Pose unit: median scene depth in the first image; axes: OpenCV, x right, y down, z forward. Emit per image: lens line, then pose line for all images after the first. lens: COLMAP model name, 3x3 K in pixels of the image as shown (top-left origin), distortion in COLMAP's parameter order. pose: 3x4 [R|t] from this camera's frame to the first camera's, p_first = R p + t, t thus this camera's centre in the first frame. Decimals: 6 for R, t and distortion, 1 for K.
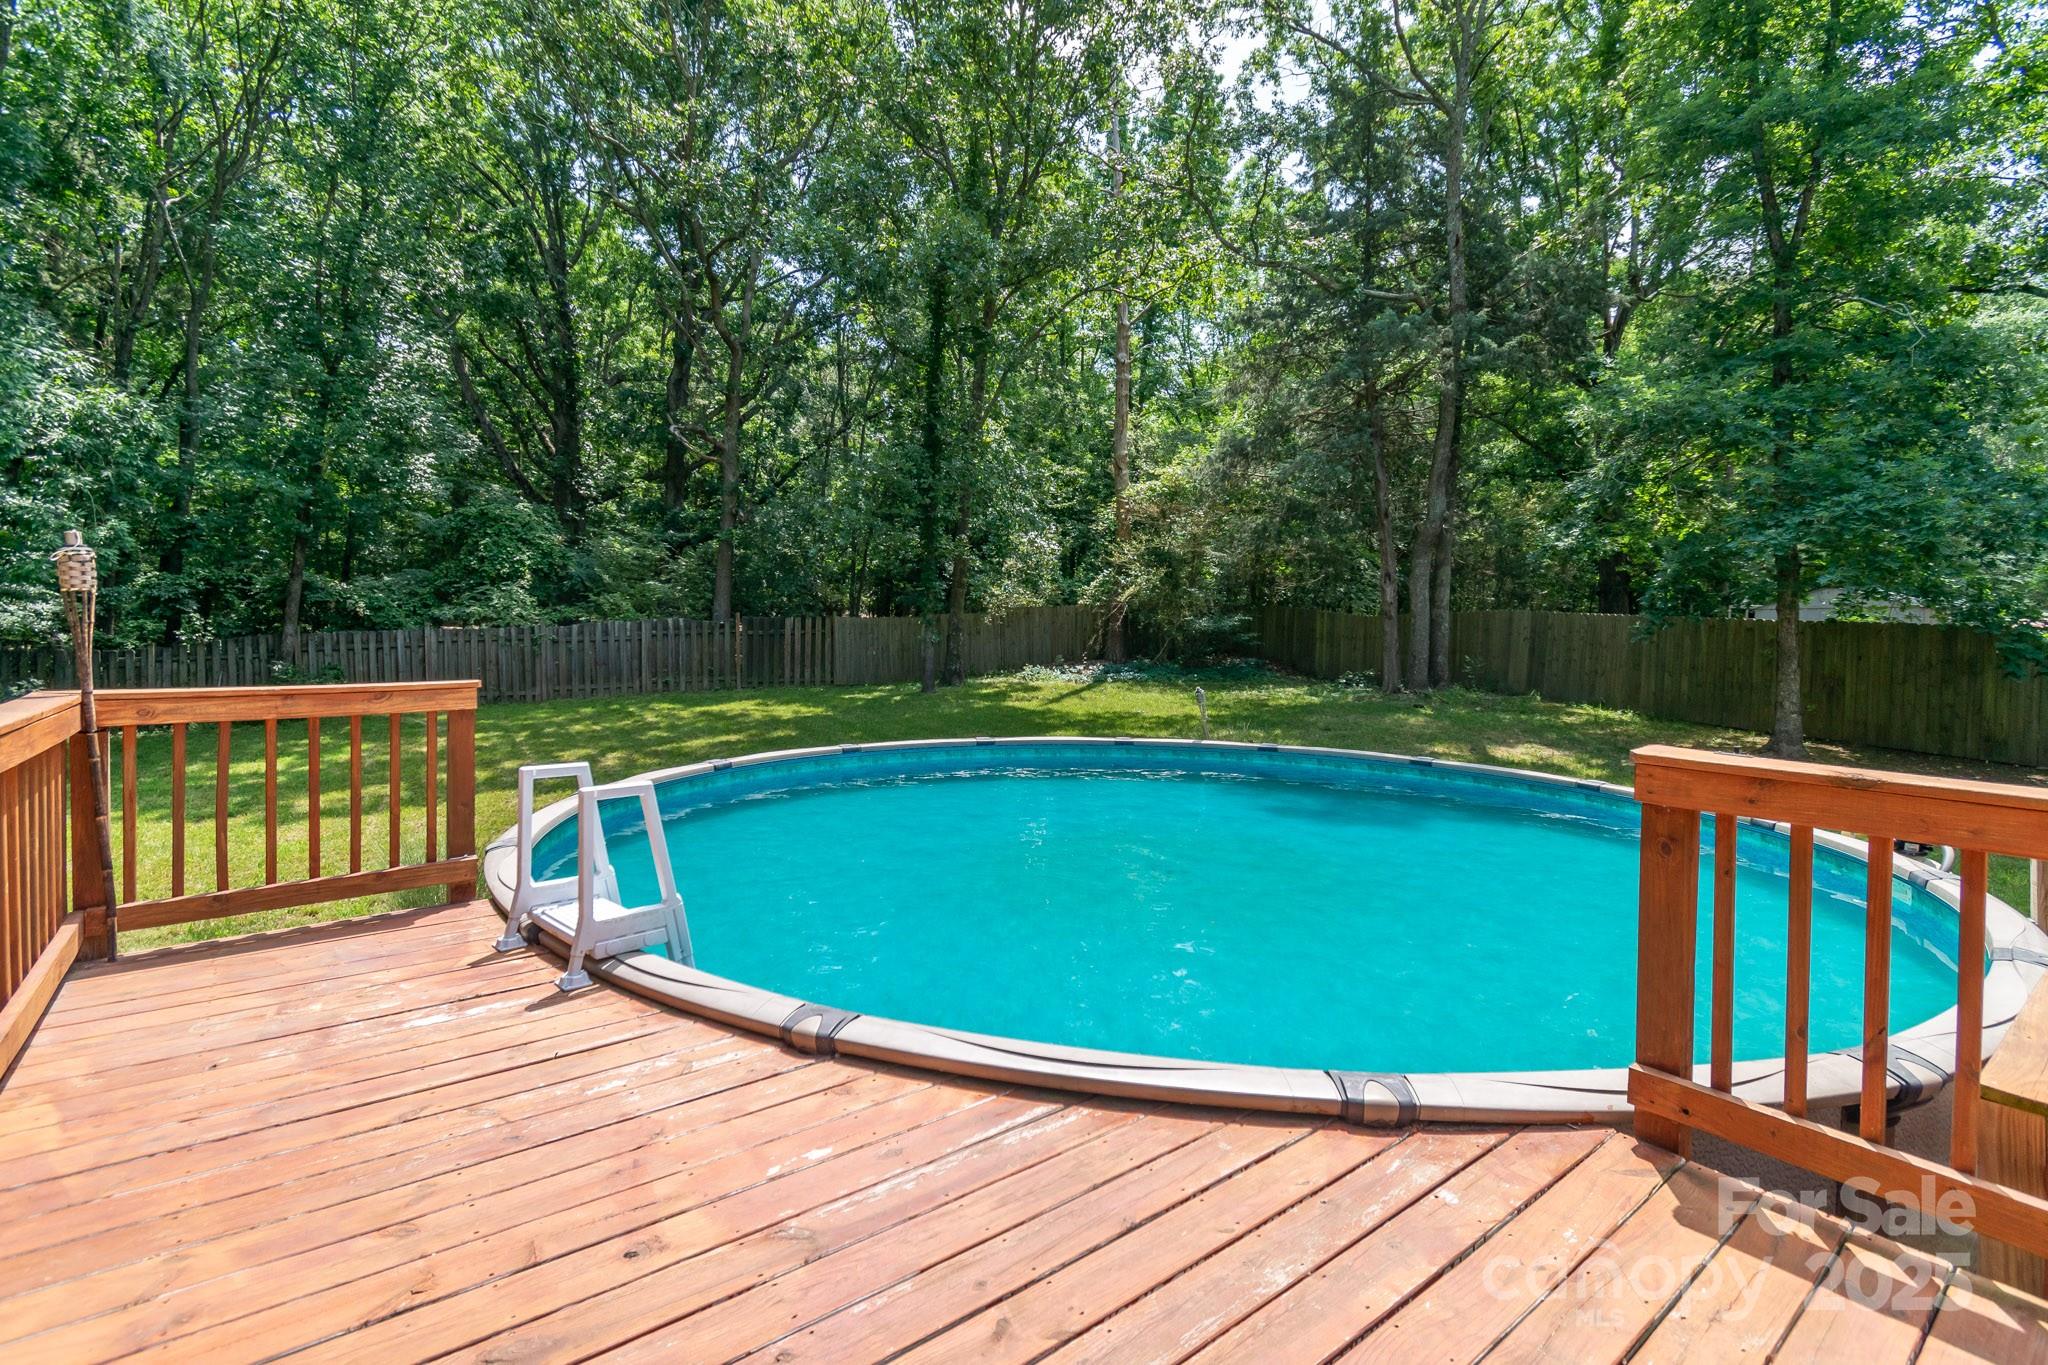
lens RADIAL K [[914.2, 0, 1031.9], [0, 914.2, 661.8], [0, 0, 1]] dist [0.003953, 0.000250]
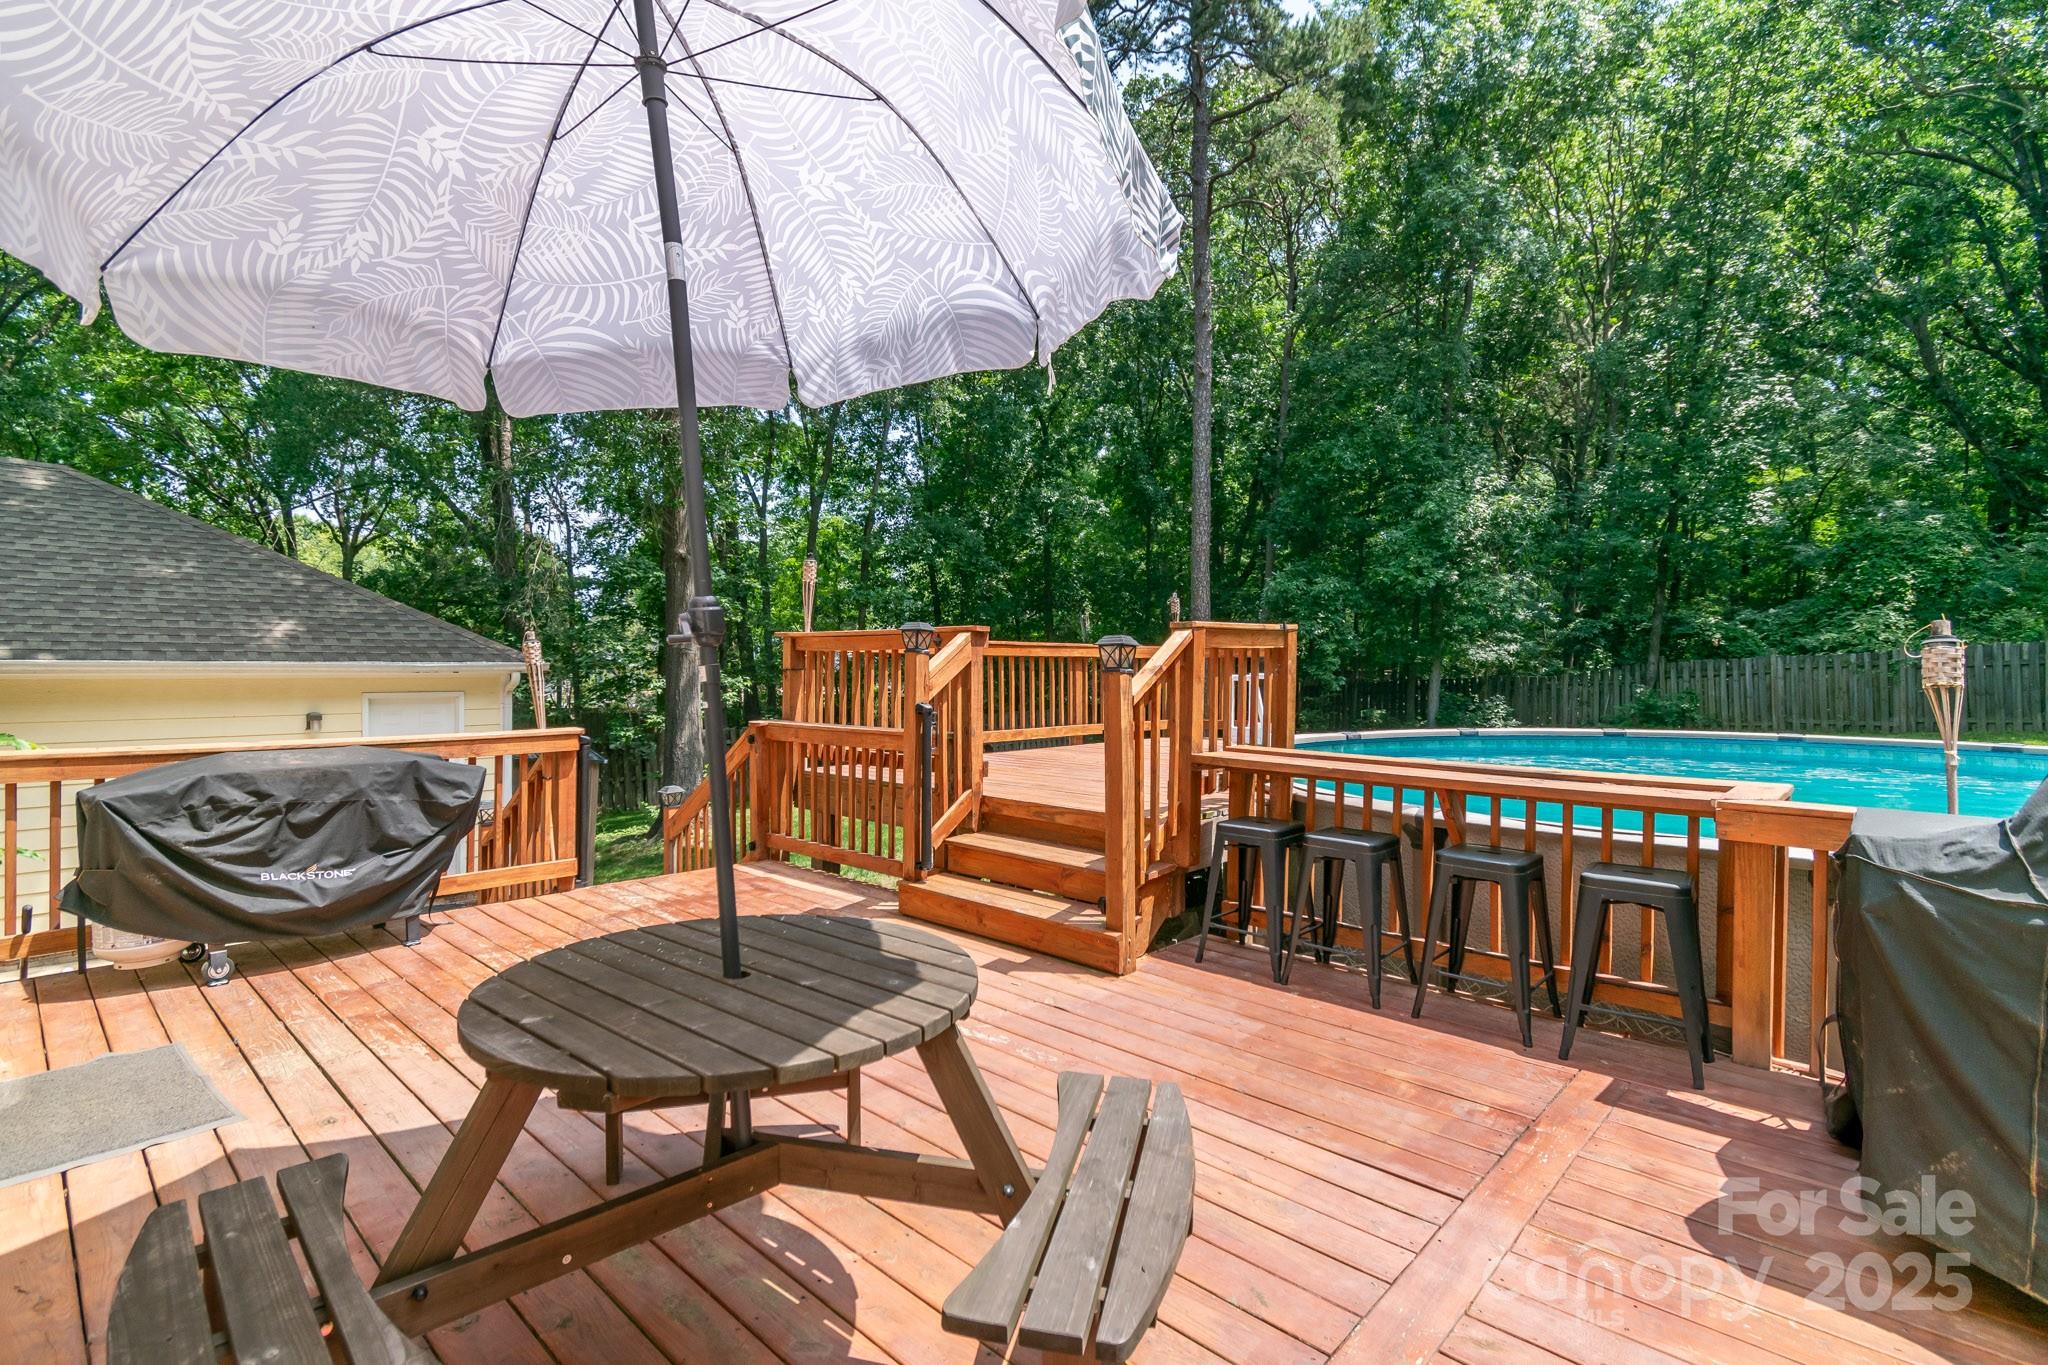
lens RADIAL K [[943.3, 0, 1023.7], [0, 943.3, 687.3], [0, 0, 1]] dist [-0.001053, -0.000092]
pose [[0.150349, 0.007337, -0.988606, 0.242931], [-0.032964, 0.999454, 0.002404, 0.022313], [0.988083, 0.032227, 0.150508, 0.003440]]
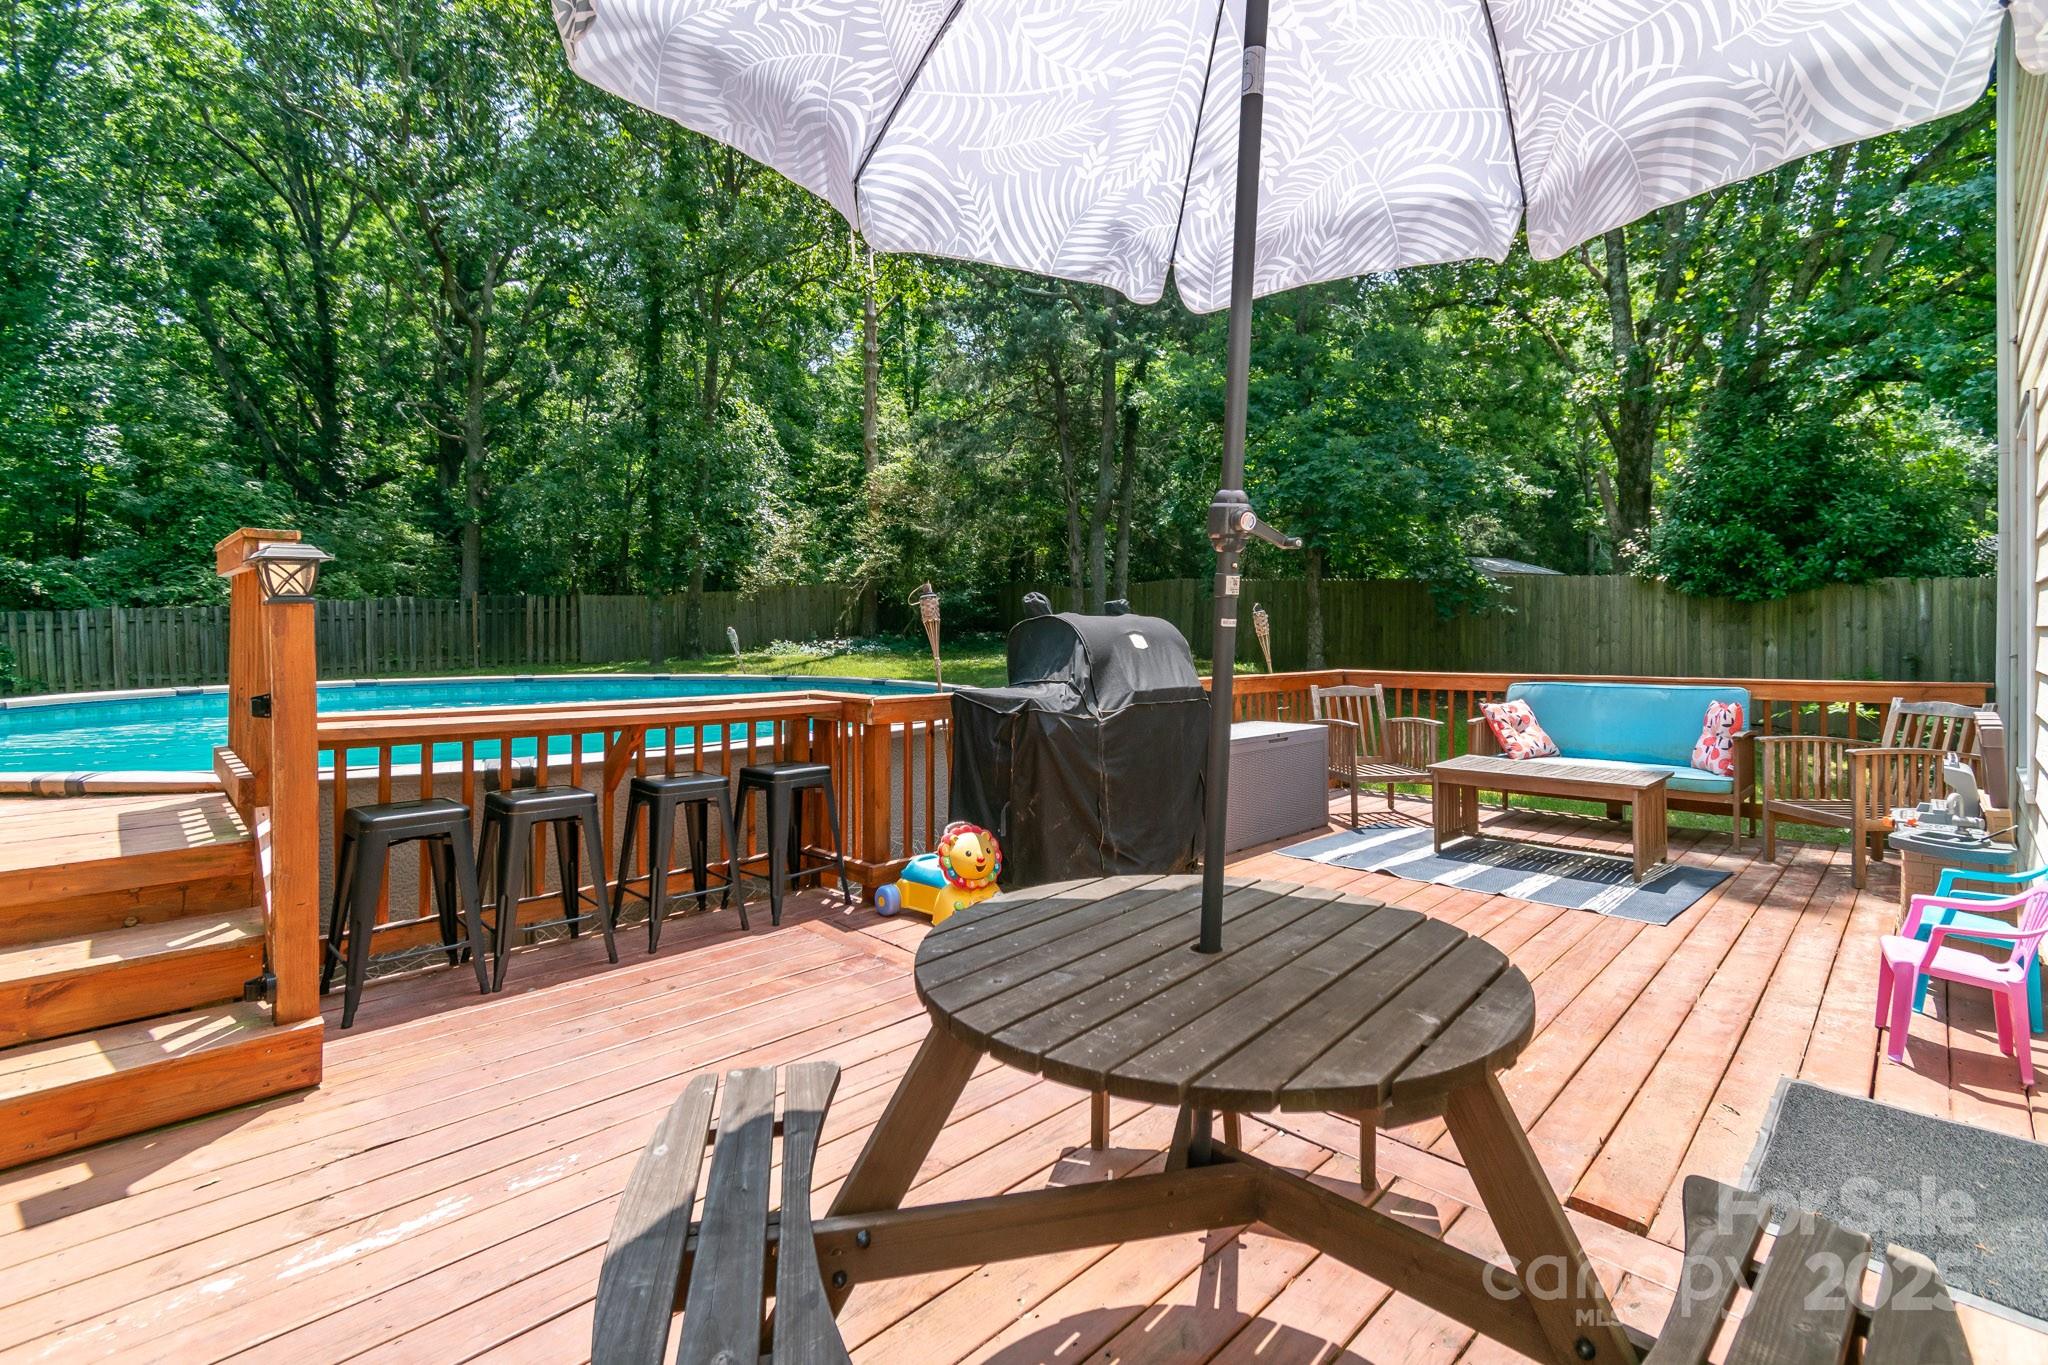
lens RADIAL K [[925.6, 0, 1026.2], [0, 925.6, 631.8], [0, 0, 1]] dist [0.002347, -0.000486]
pose [[0.993272, -0.012146, 0.115167, 0.155682], [0.015324, 0.999525, -0.026752, 0.026125], [-0.114788, 0.028337, 0.992986, -0.060854]]
